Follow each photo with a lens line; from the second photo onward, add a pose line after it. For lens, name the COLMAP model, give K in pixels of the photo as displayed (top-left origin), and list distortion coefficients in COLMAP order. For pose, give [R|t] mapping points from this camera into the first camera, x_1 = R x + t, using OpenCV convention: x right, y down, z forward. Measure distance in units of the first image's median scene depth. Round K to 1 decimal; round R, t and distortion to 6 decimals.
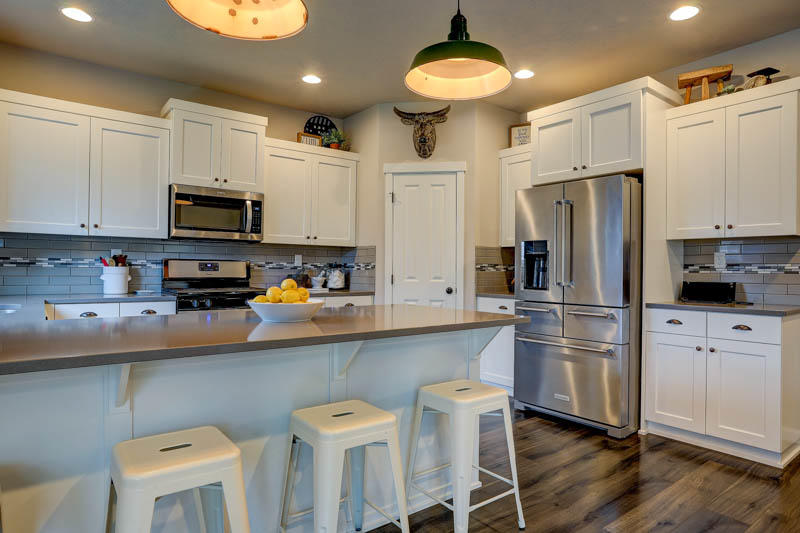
lens RADIAL K [[509.8, 0, 399.8], [0, 509.8, 265.3], [0, 0, 1]] dist [-0.004353, 0.000794]
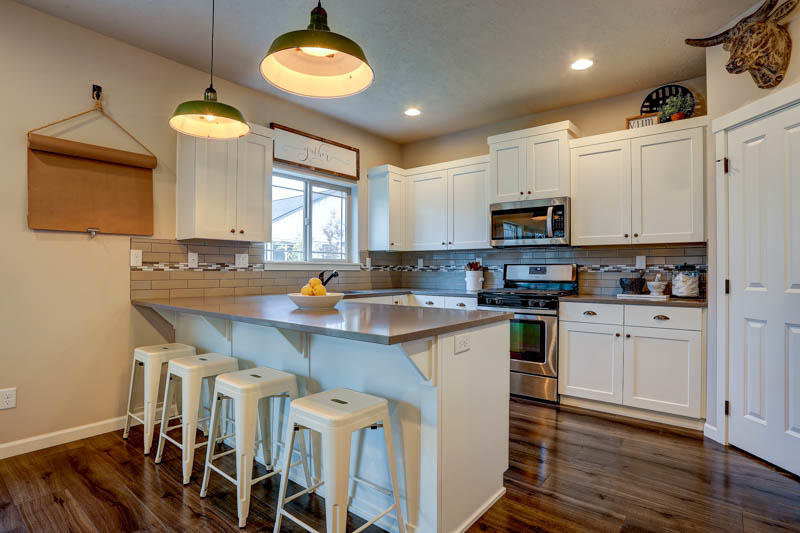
lens RADIAL K [[424.8, 0, 399.8], [0, 424.8, 268.6], [0, 0, 1]] dist [0.021505, 0.000752]
pose [[0.259051, -0.016180, -0.965728, 0.456199], [0.005036, 0.999869, -0.015401, 0.011803], [0.965851, -0.000874, 0.259098, 0.462290]]
